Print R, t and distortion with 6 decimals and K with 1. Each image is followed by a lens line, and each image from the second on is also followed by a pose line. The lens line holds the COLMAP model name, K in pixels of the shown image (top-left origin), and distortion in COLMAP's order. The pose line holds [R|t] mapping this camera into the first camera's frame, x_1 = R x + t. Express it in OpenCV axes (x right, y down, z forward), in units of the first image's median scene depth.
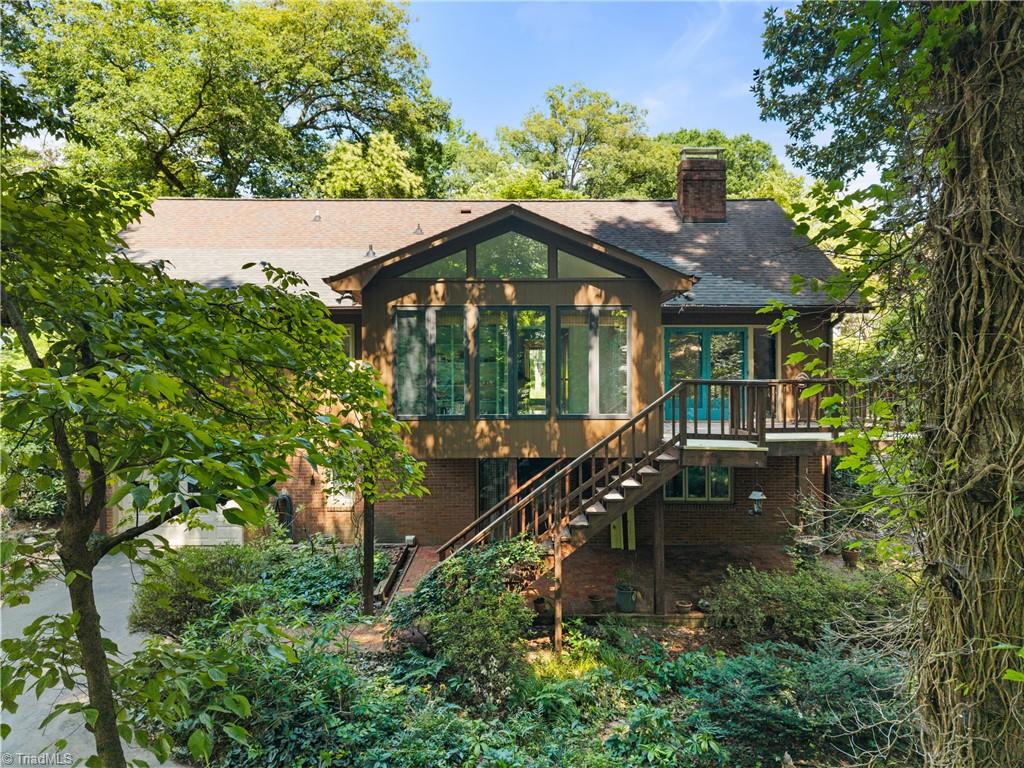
lens RADIAL K [[714.8, 0, 512.0], [0, 714.8, 384.0], [0, 0, 1]] dist [-0.000056, -0.000102]
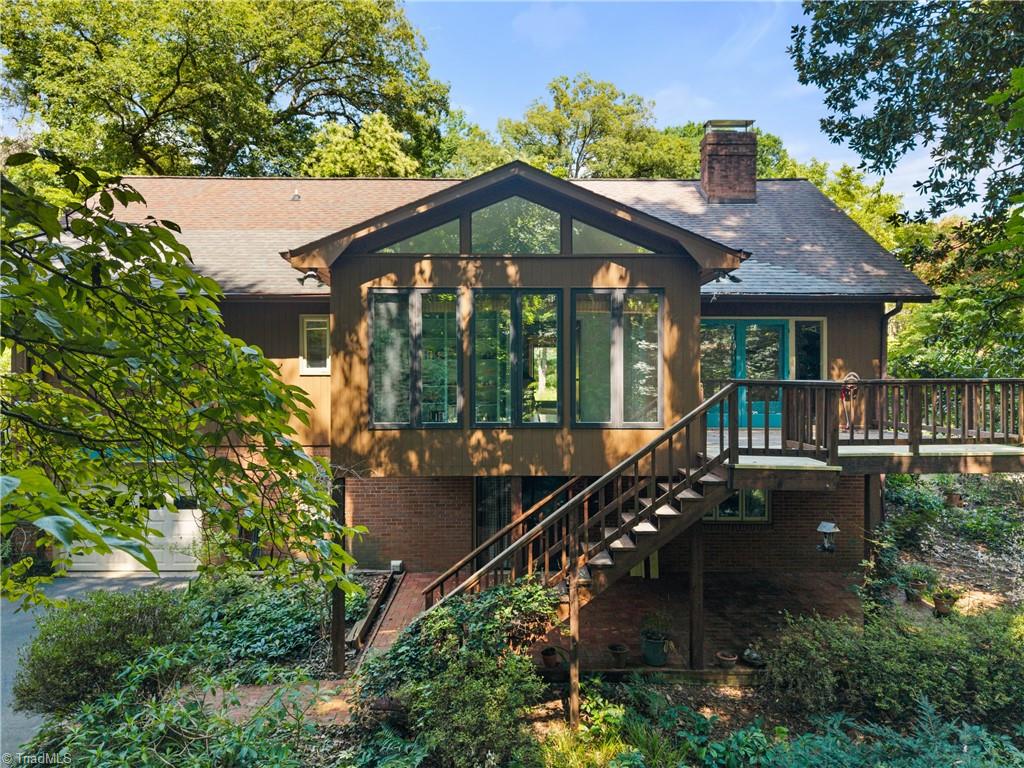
lens RADIAL K [[714.8, 0, 512.0], [0, 714.8, 384.0], [0, 0, 1]] dist [-0.000056, -0.000102]
pose [[0.999994, 0.002190, -0.002521, -0.001652], [-0.002191, 0.999997, -0.000554, -0.000382], [0.002520, 0.000560, 0.999997, 0.145163]]
